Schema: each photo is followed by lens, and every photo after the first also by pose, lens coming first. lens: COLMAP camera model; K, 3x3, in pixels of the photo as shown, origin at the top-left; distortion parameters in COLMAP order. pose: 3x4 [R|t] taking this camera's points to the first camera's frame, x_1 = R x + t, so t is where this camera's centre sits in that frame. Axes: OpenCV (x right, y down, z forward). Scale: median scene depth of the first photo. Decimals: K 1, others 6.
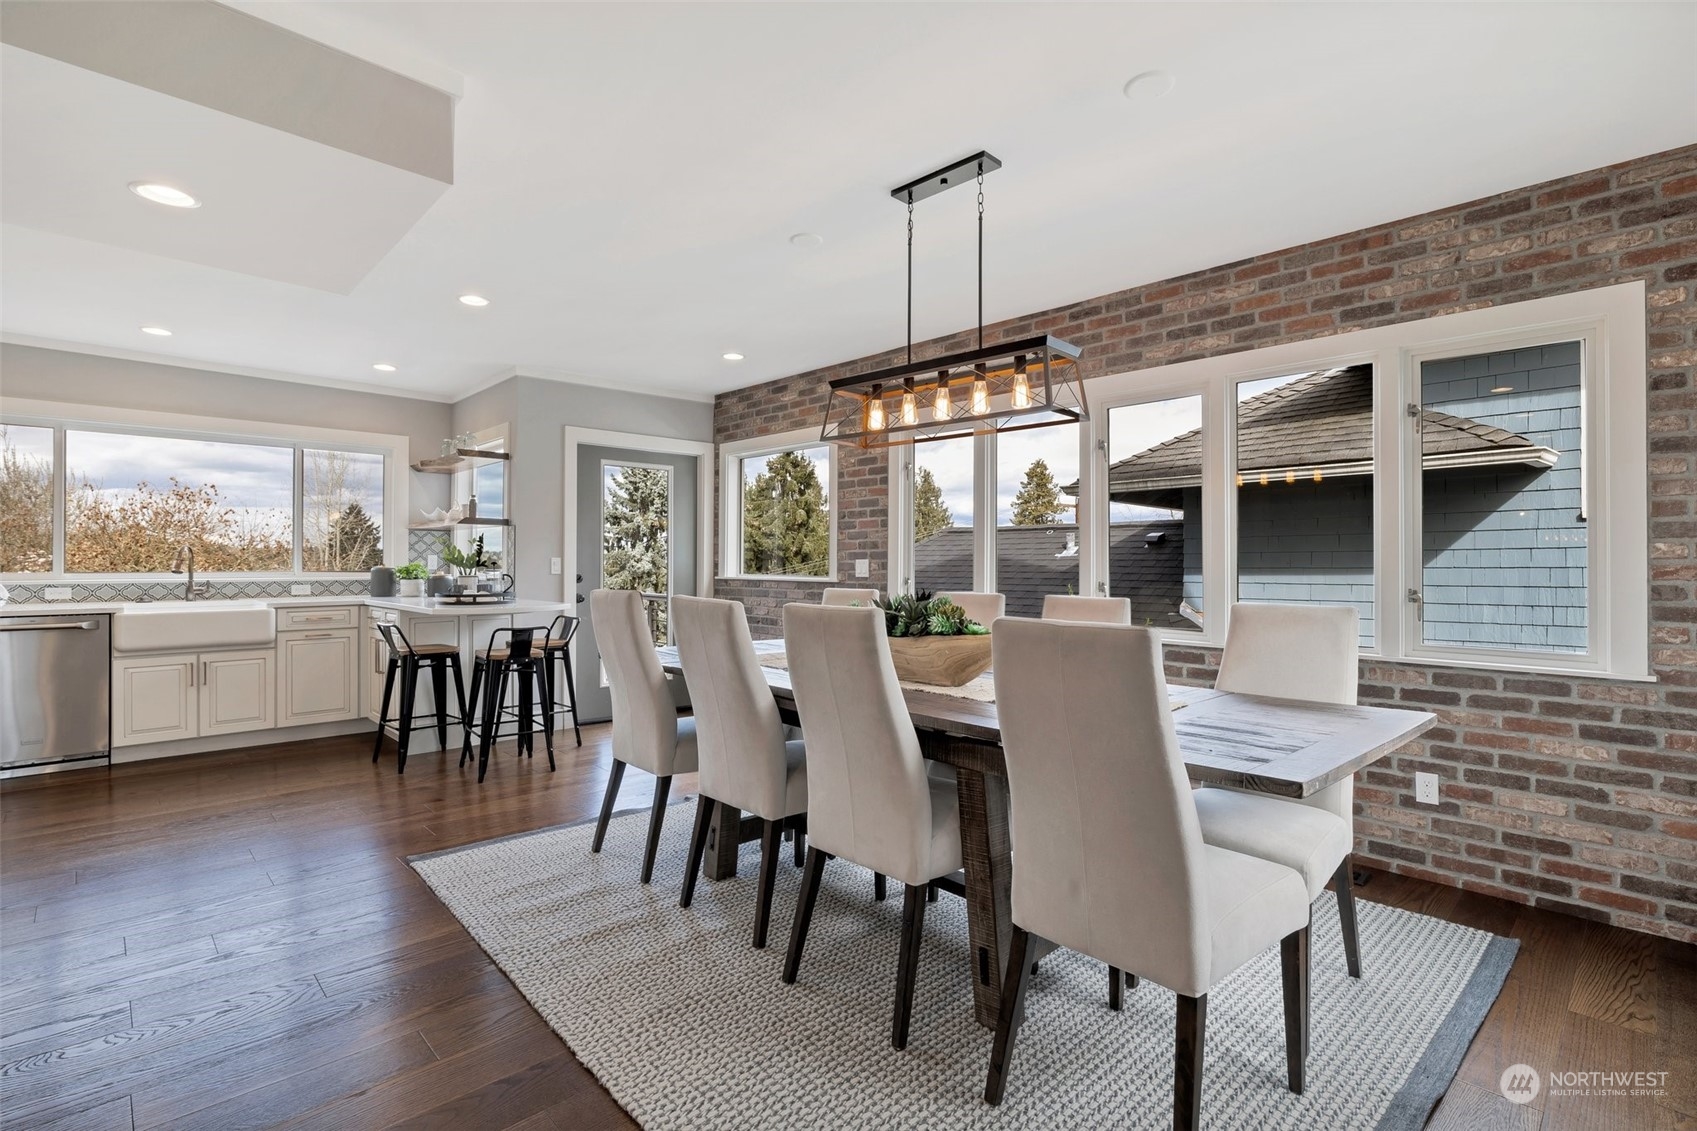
lens RADIAL K [[809.6, 0, 850.9], [0, 809.6, 561.8], [0, 0, 1]] dist [0.003852, 0.000297]
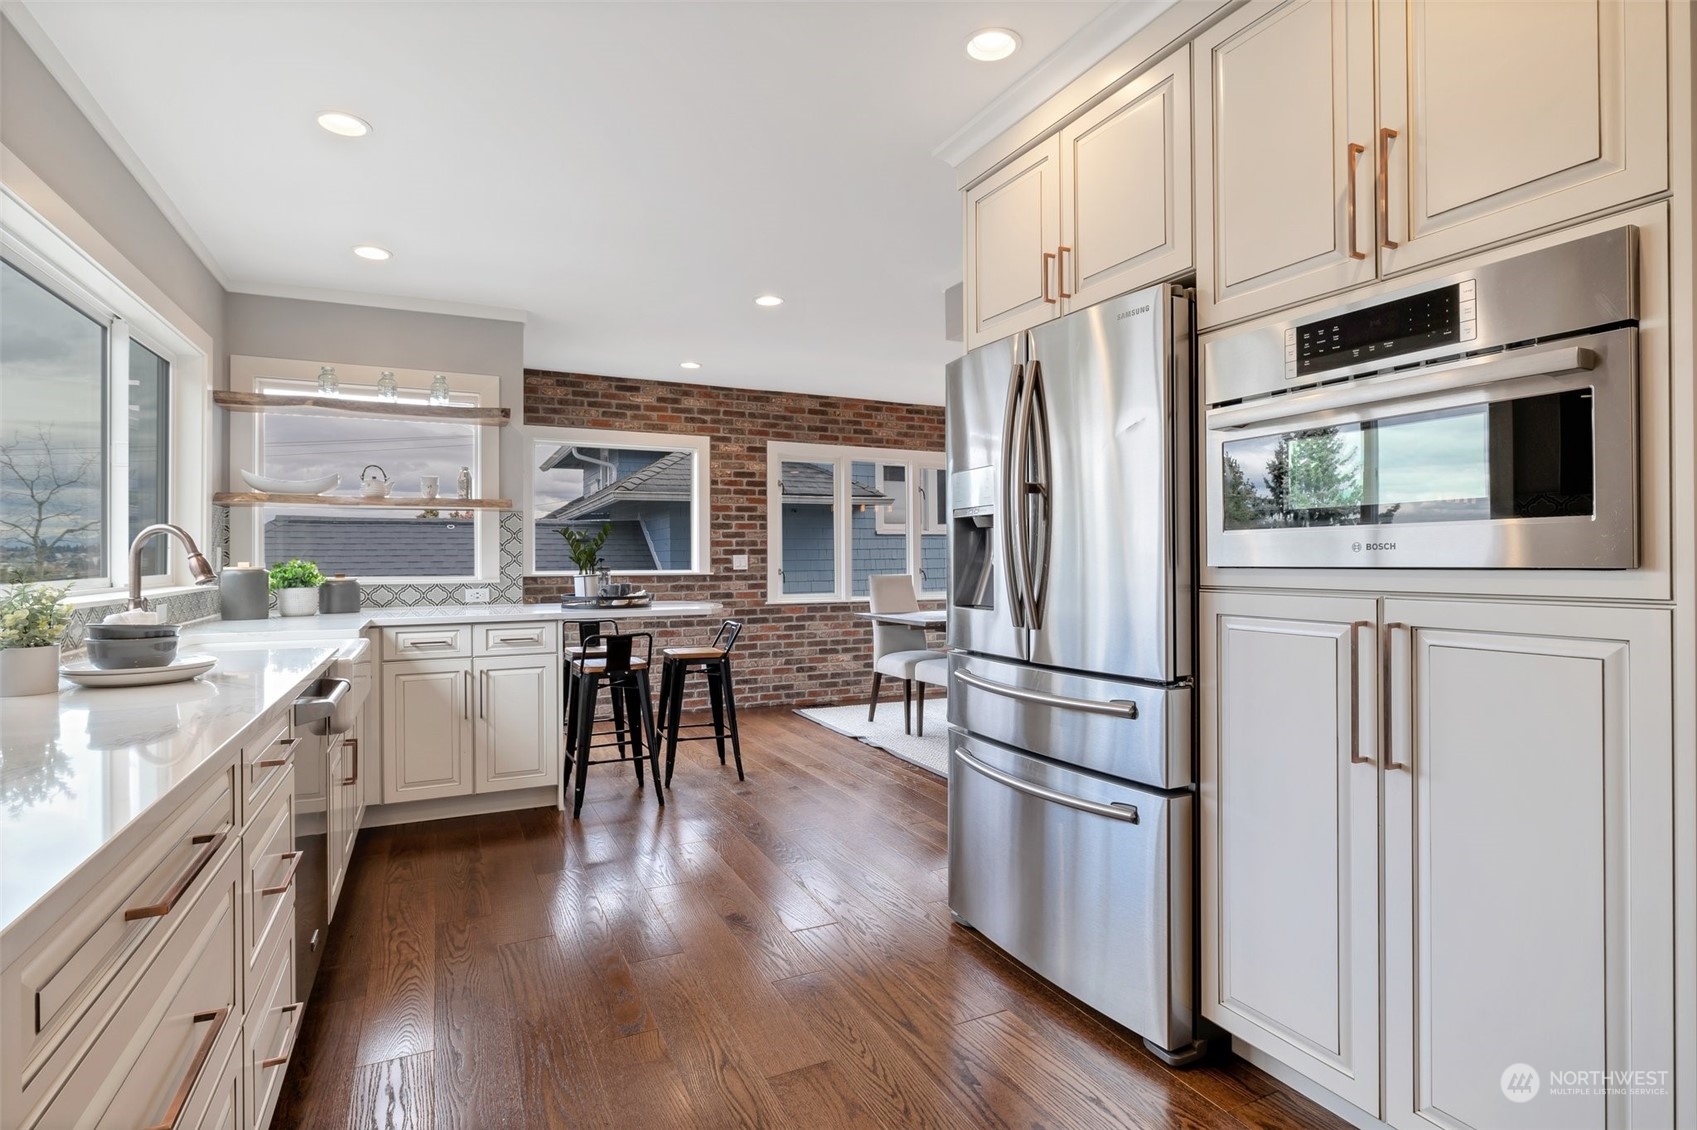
lens RADIAL K [[848.7, 0, 850.3], [0, 848.7, 557.1], [0, 0, 1]] dist [-0.002856, -0.000478]
pose [[0.288138, 0.000575, 0.957589, -1.173207], [0.009725, 0.999946, -0.003526, 0.006108], [-0.957539, 0.010328, 0.288117, 0.488804]]
